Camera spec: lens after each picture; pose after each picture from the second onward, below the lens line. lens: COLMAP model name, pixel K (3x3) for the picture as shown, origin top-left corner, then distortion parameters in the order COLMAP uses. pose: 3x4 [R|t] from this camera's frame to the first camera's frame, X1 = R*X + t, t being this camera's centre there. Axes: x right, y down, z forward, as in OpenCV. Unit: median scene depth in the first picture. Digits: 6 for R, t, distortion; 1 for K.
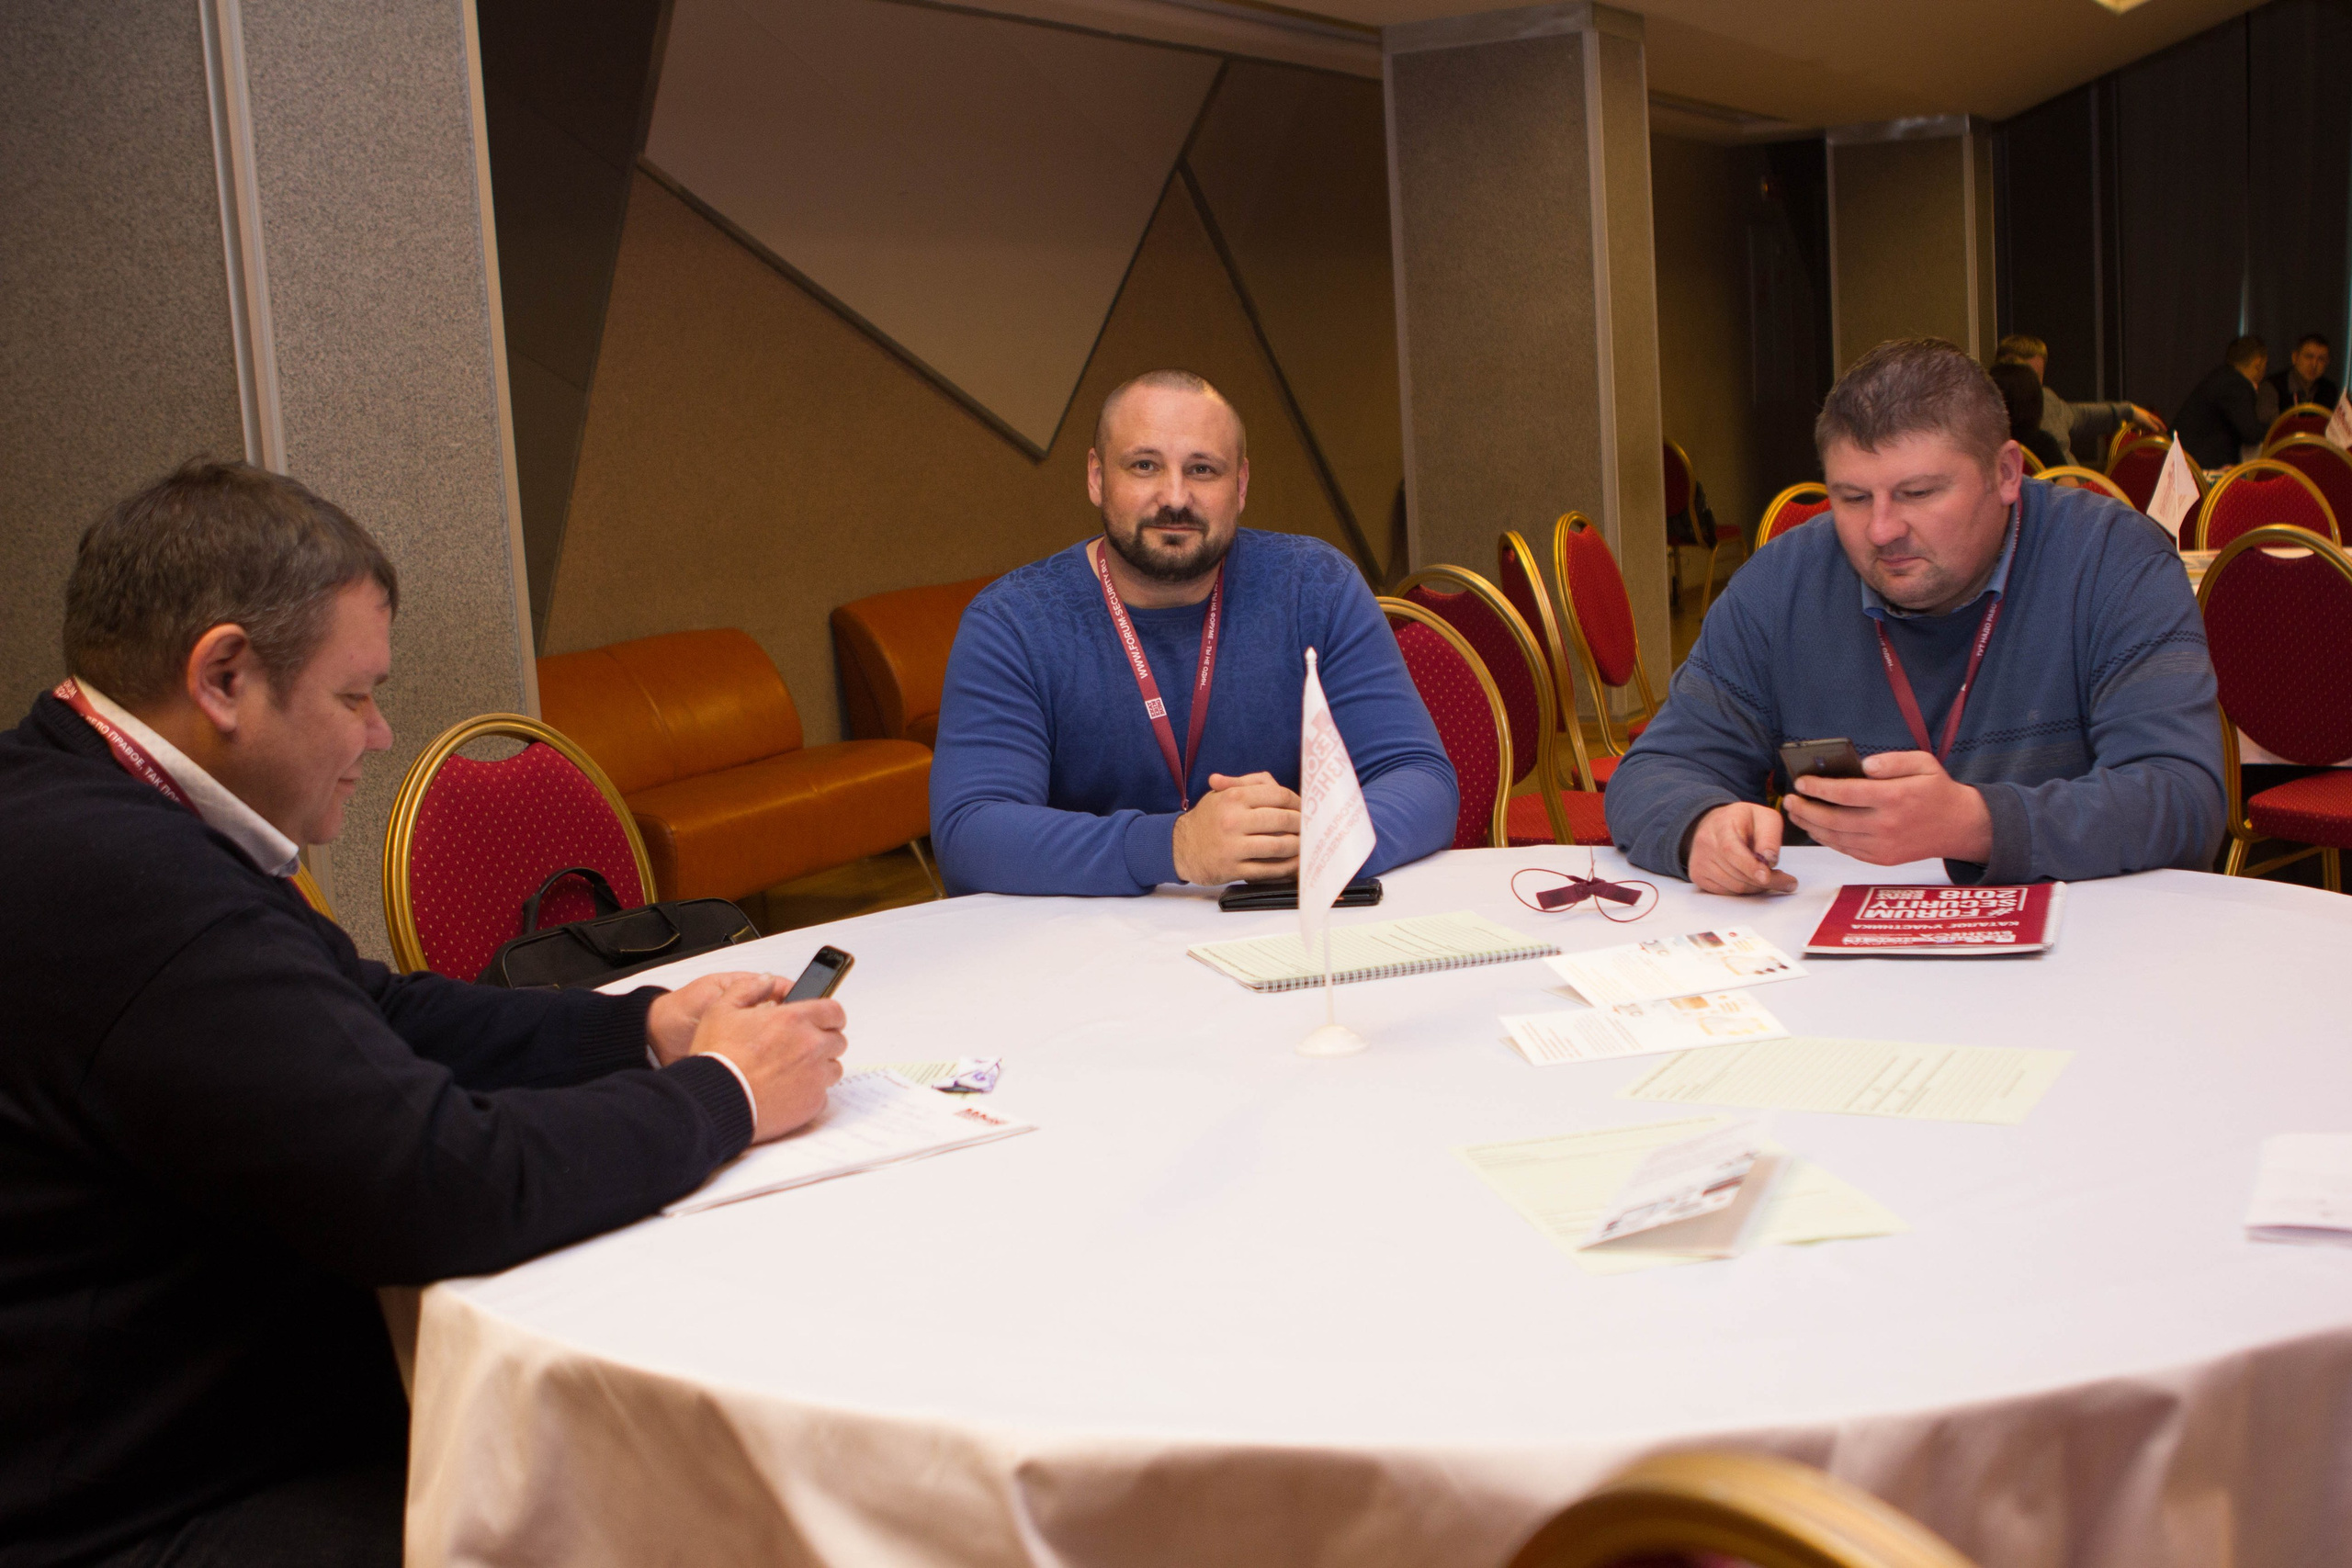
lens RADIAL K [[2762.1, 0, 1176.0], [0, 2762.1, 784.0], [0, 0, 1]] dist [0.007068, 0.008469]
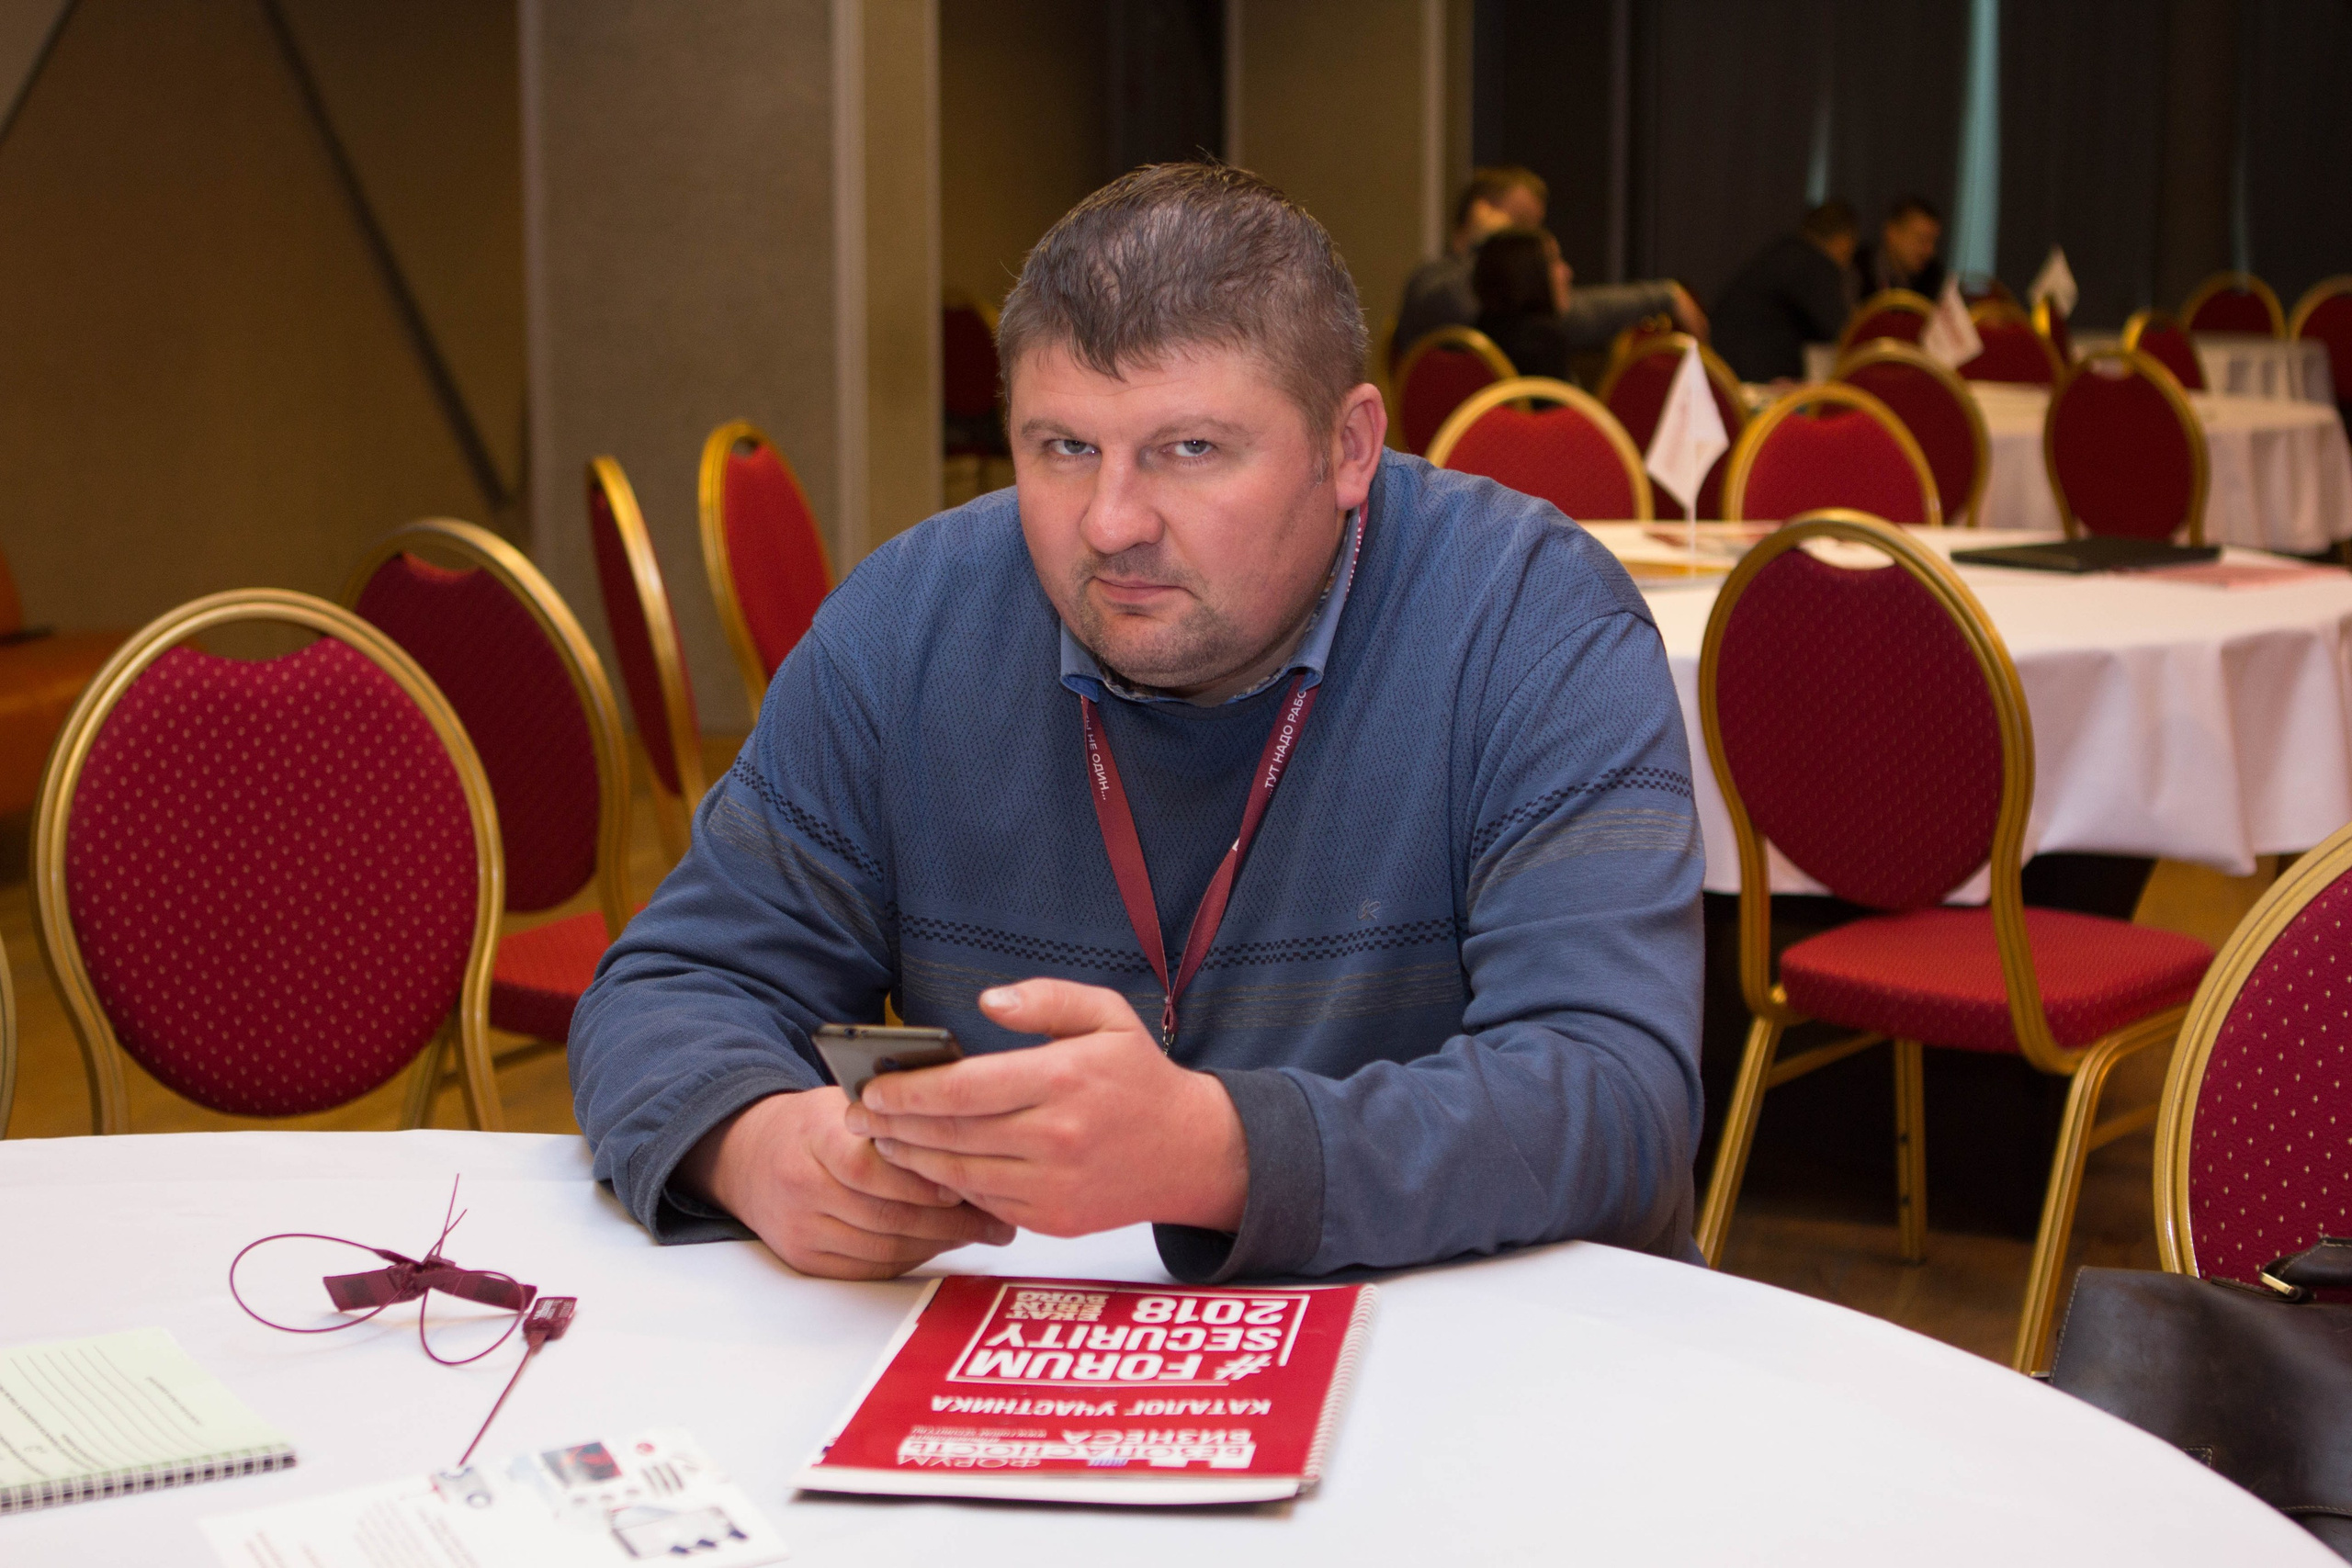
lens RADIAL K [[3838.9, 0, 1176.0], [0, 3838.9, 784.0], [0, 0, 1]] dist [-0.077371, 0.149010]
pose [[0.978547, 0.031006, 0.203676, 0.133272], [-0.032762, 0.999449, 0.005257, -0.052853], [-0.203401, -0.011817, 0.979024, 0.314582]]
